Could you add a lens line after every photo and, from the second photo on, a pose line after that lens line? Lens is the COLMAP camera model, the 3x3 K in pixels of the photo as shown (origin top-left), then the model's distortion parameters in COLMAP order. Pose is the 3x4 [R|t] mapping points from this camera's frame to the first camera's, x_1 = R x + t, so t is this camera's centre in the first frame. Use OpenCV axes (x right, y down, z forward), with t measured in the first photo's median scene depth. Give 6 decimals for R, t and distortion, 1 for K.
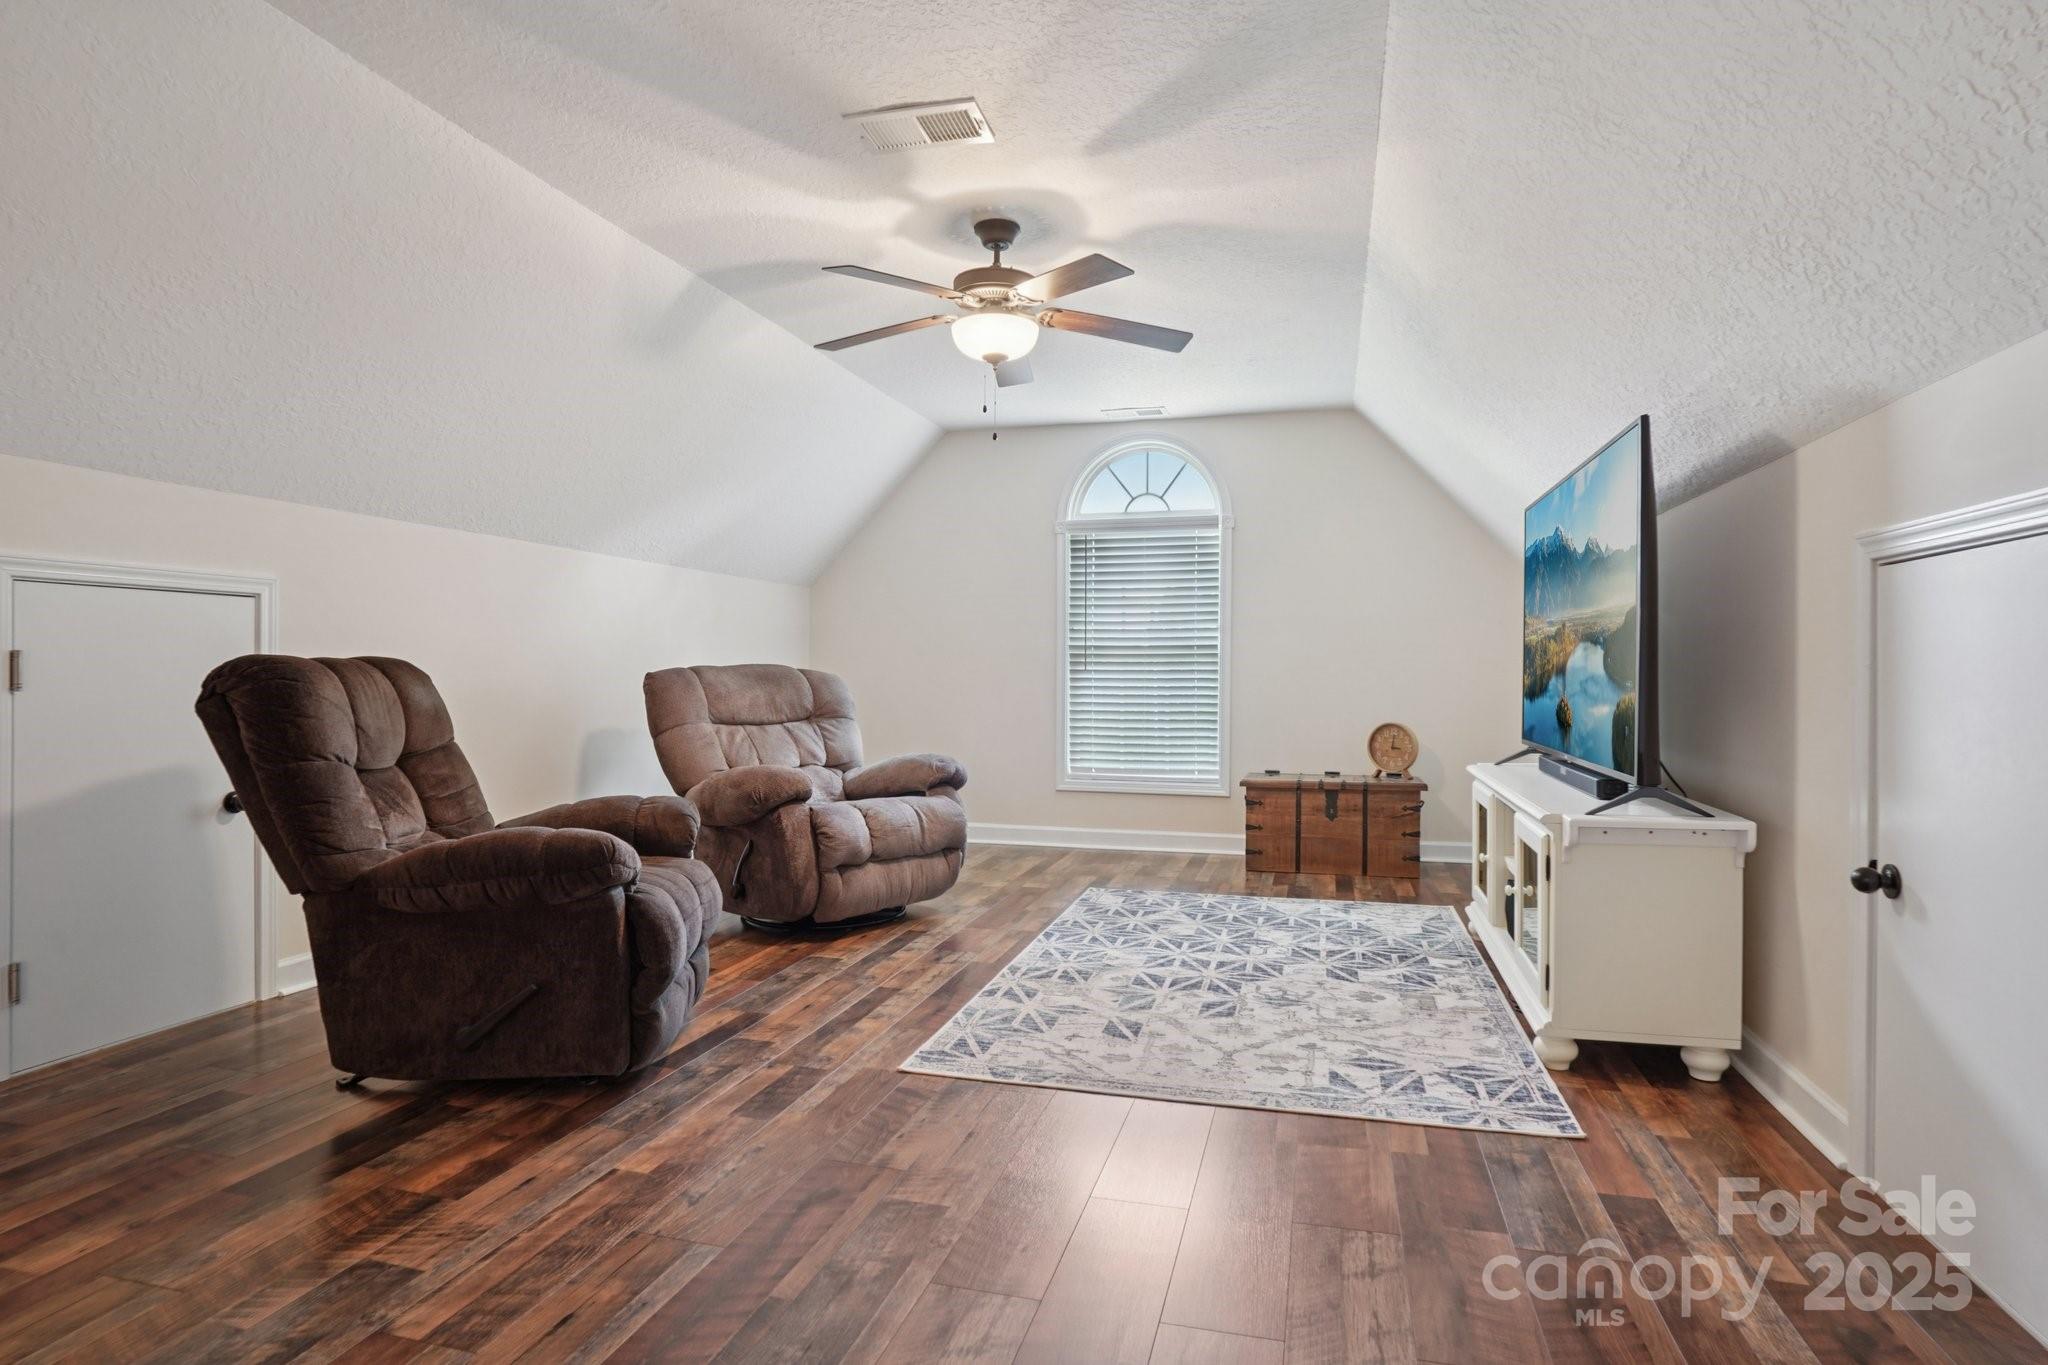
lens RADIAL K [[1085.4, 0, 1033.6], [0, 1085.4, 672.5], [0, 0, 1]] dist [-0.053537, 0.000847]
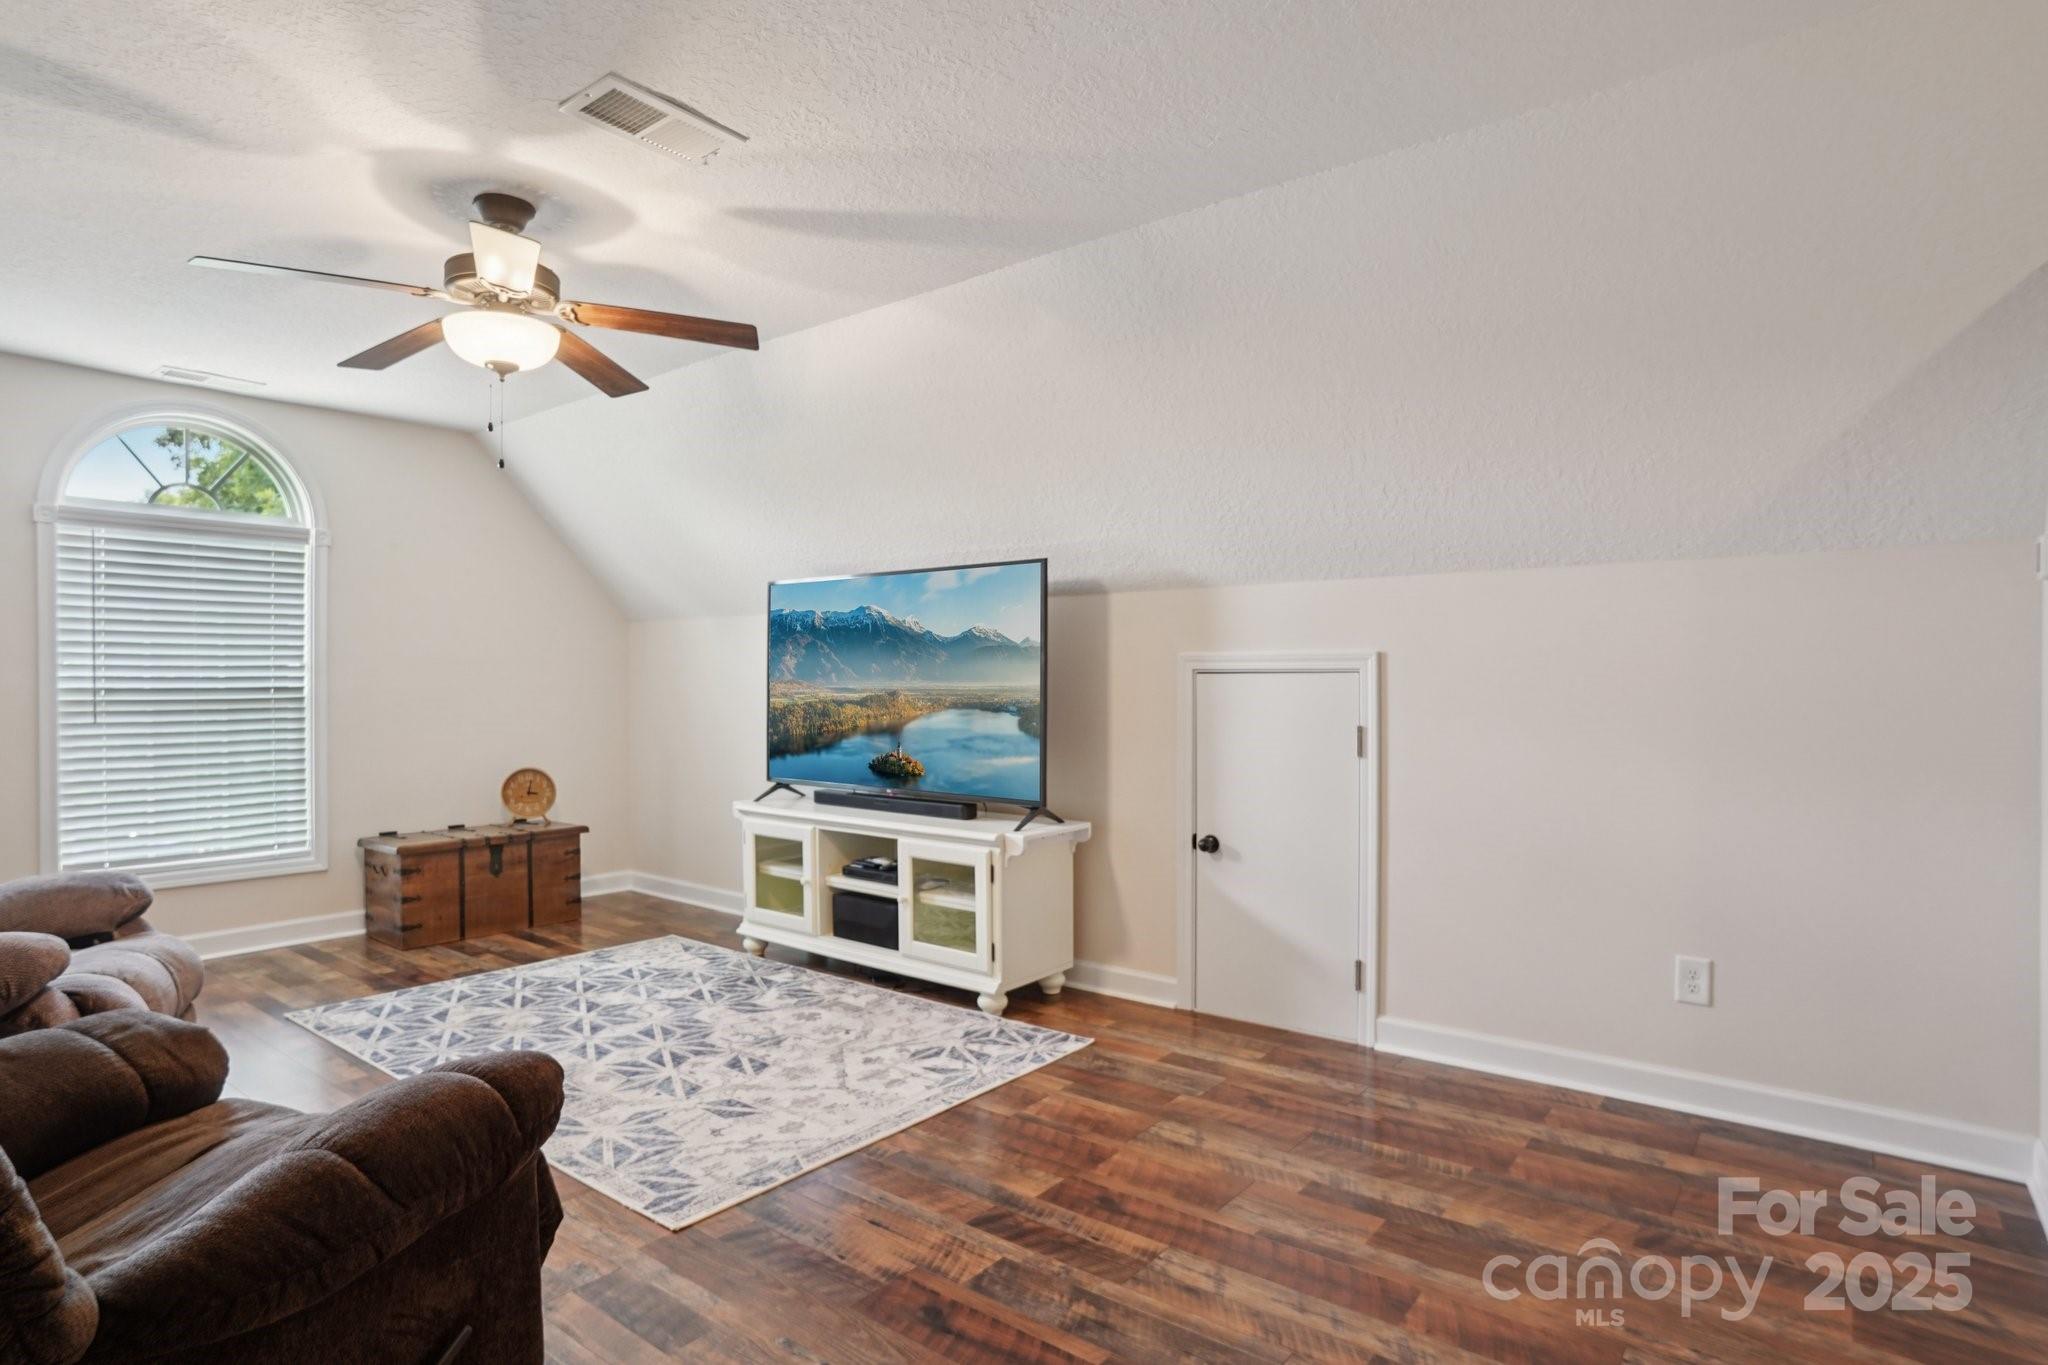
lens RADIAL K [[1085.4, 0, 1033.6], [0, 1085.4, 672.5], [0, 0, 1]] dist [-0.053537, 0.000847]
pose [[0.376962, 0.006666, 0.926205, -0.668348], [-0.000973, 0.999976, -0.006801, -0.057360], [-0.926228, 0.001663, 0.376960, 0.345914]]
